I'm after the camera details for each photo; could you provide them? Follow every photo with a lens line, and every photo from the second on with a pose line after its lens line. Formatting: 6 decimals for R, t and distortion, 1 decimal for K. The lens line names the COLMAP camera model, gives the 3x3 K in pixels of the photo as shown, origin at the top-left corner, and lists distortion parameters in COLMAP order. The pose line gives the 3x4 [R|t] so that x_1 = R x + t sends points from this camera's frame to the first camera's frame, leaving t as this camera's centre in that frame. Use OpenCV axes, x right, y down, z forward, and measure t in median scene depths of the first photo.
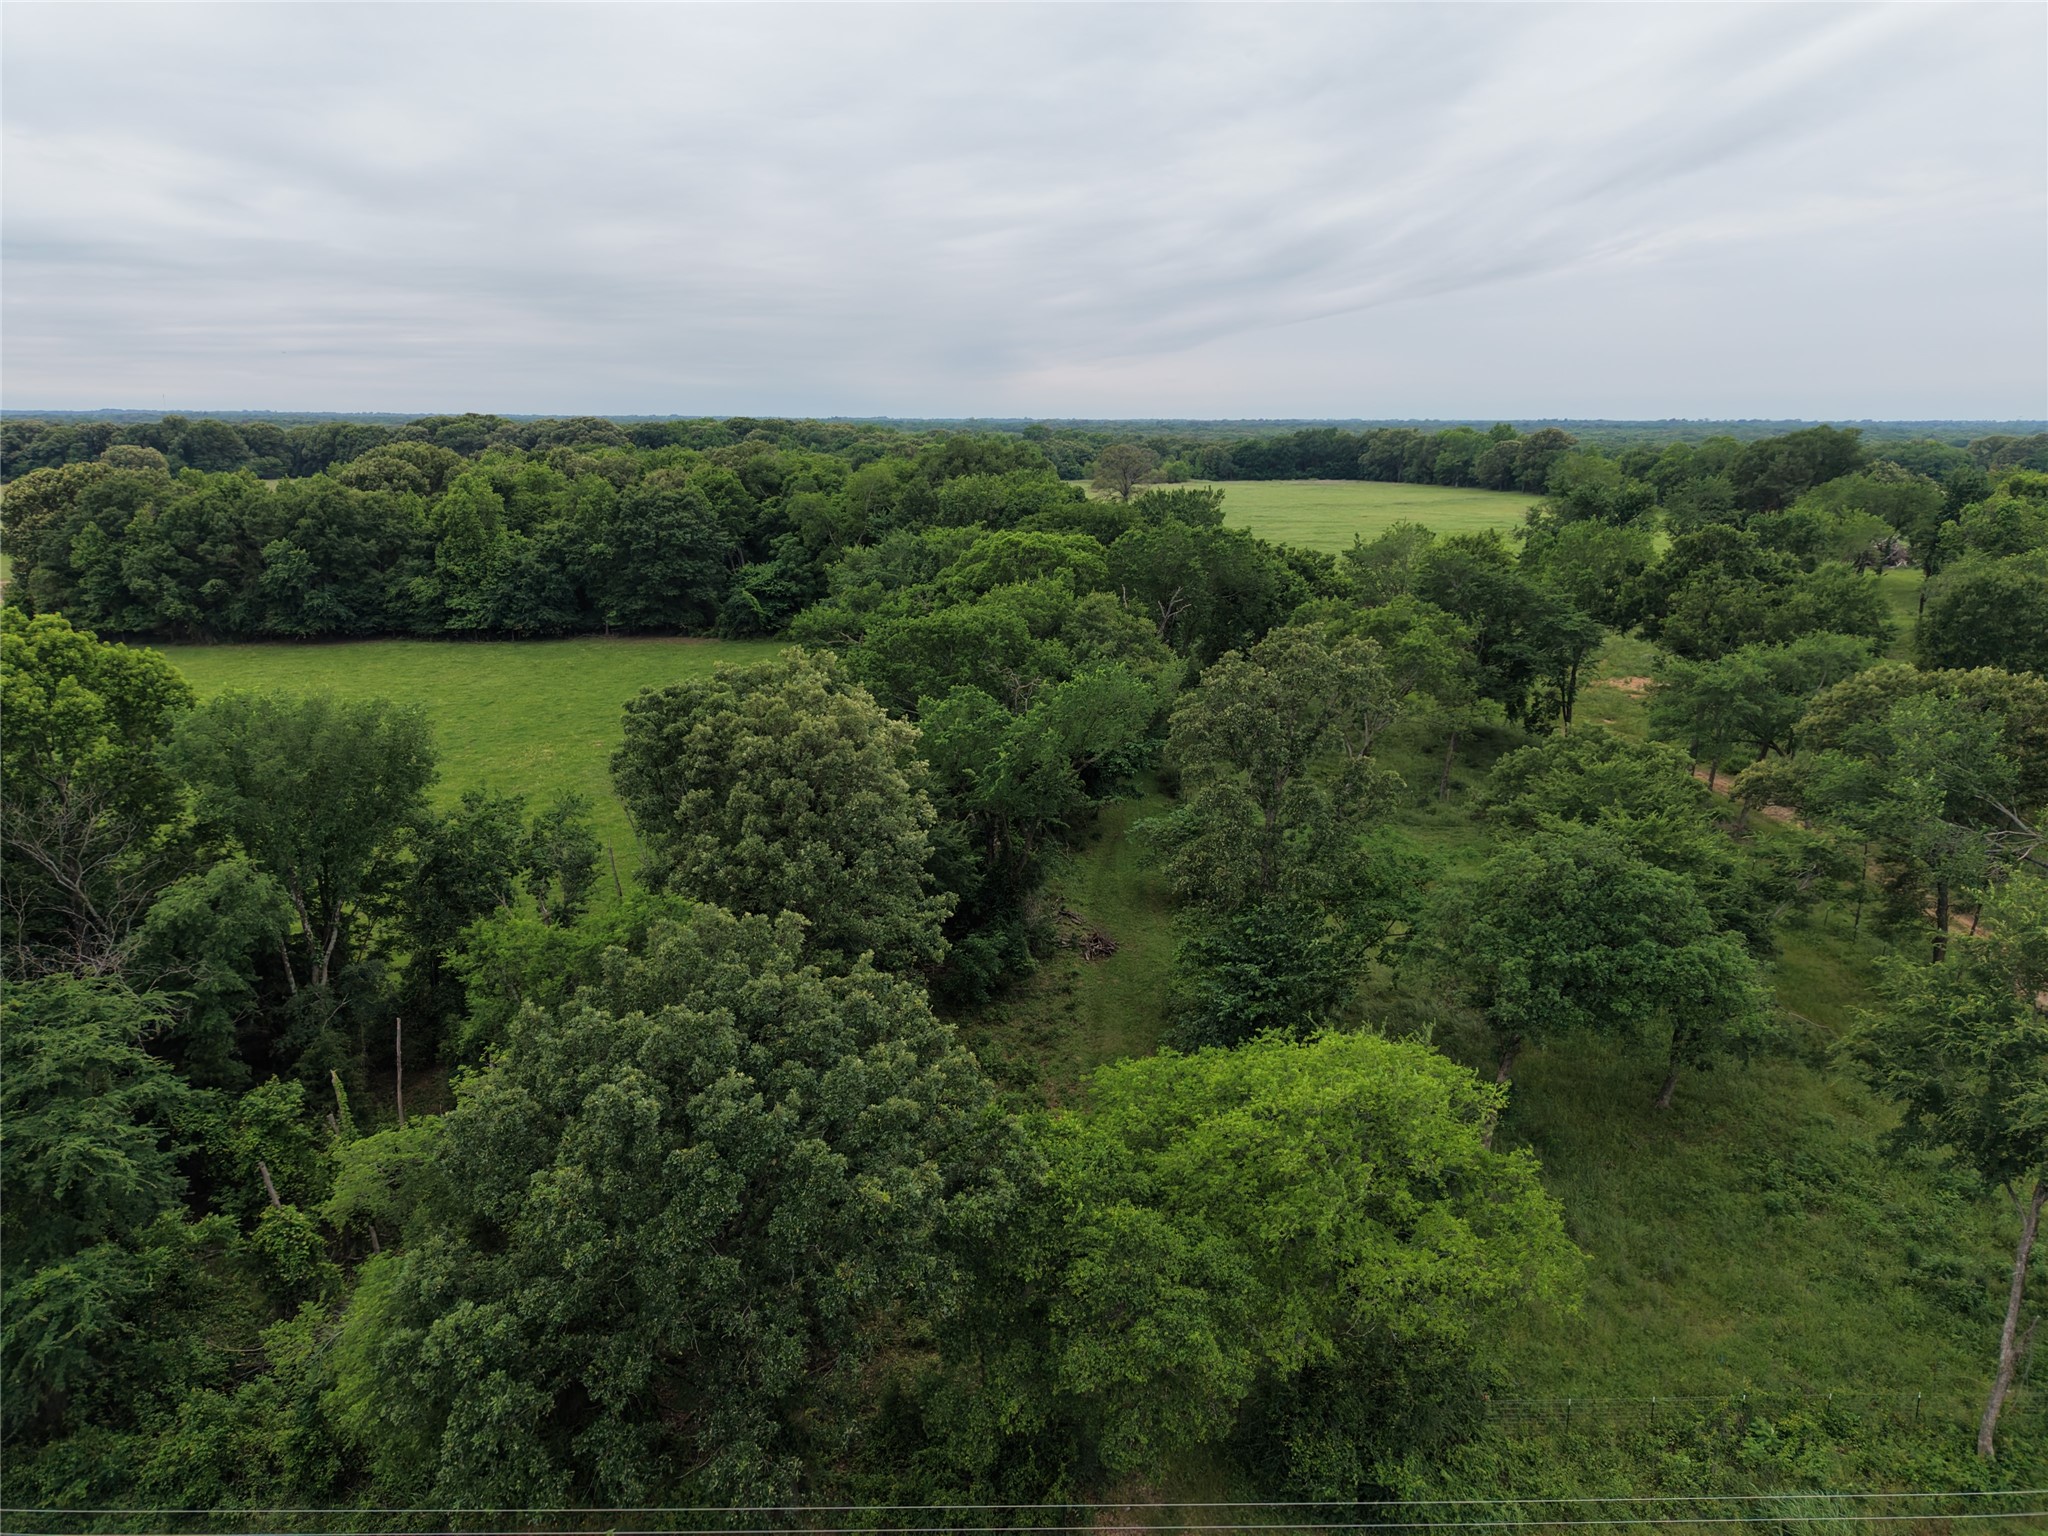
lens RADIAL K [[1367.2, 0, 1013.6], [0, 1367.2, 759.3], [0, 0, 1]] dist [0.021119, -0.015779]
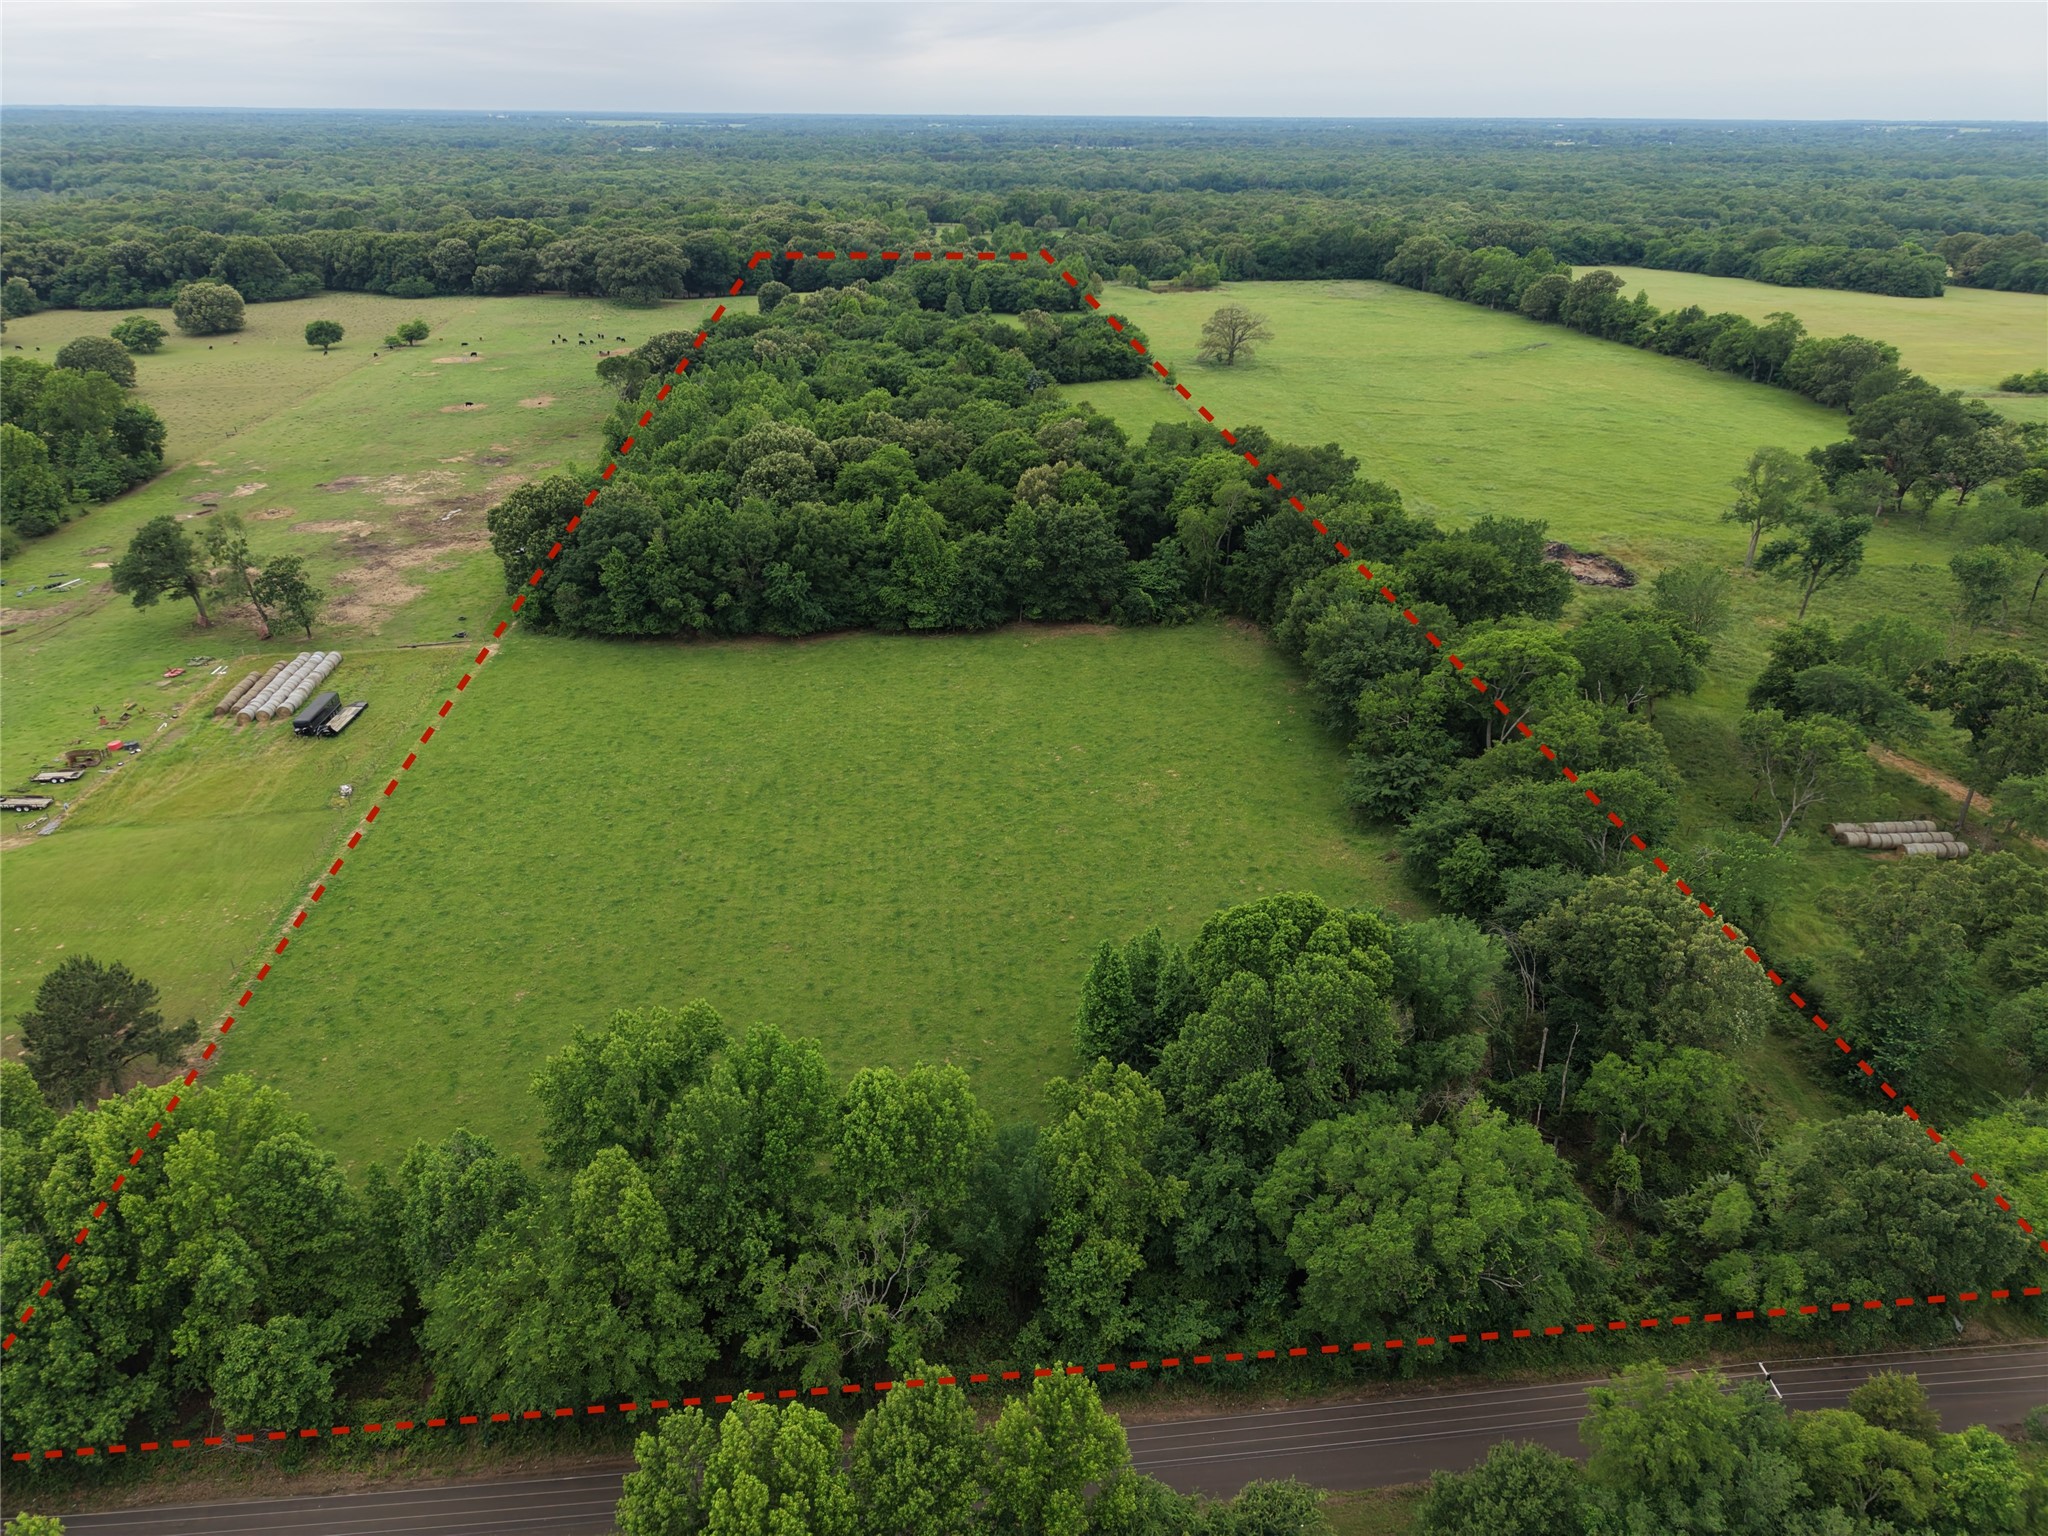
lens RADIAL K [[1367.2, 0, 1016.0], [0, 1367.2, 759.9], [0, 0, 1]] dist [0.021119, -0.015779]
pose [[0.996735, -0.033795, 0.073336, -0.411095], [0.018644, 0.979983, 0.198204, -0.221932], [-0.078566, -0.196189, 0.977413, -0.251638]]
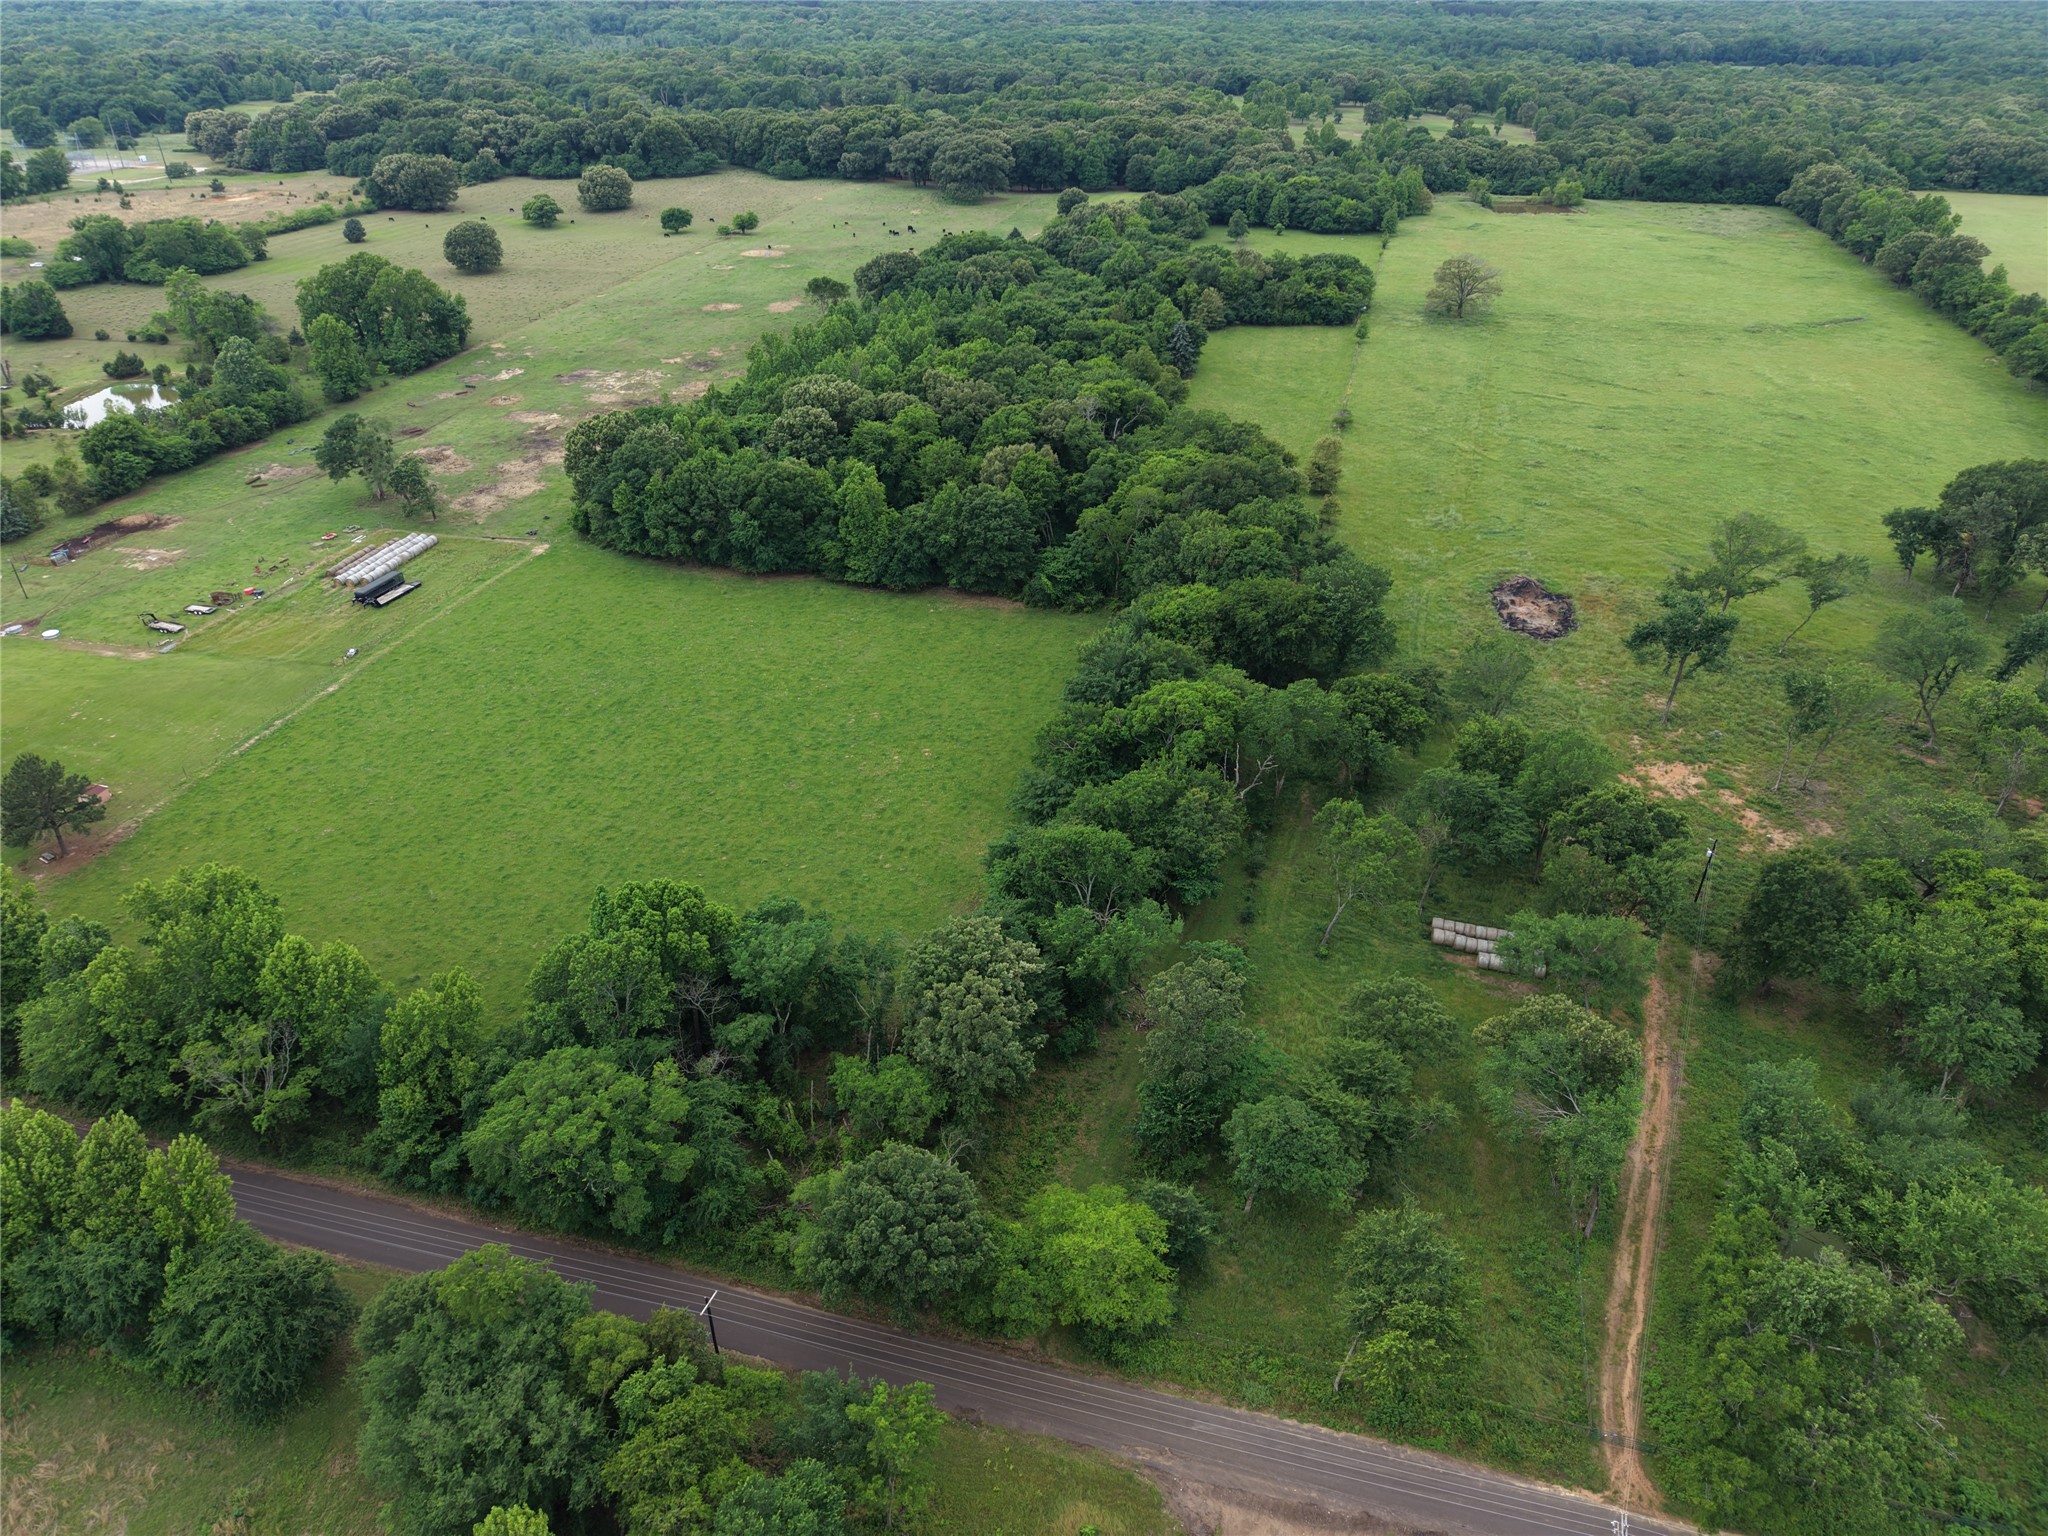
lens RADIAL K [[1367.2, 0, 1014.1], [0, 1367.2, 765.4], [0, 0, 1]] dist [0.021119, -0.015779]
pose [[0.959005, 0.147018, -0.242272, 0.137885], [-0.068416, 0.949728, 0.305508, -0.361901], [0.275008, -0.276408, 0.920852, -0.335563]]
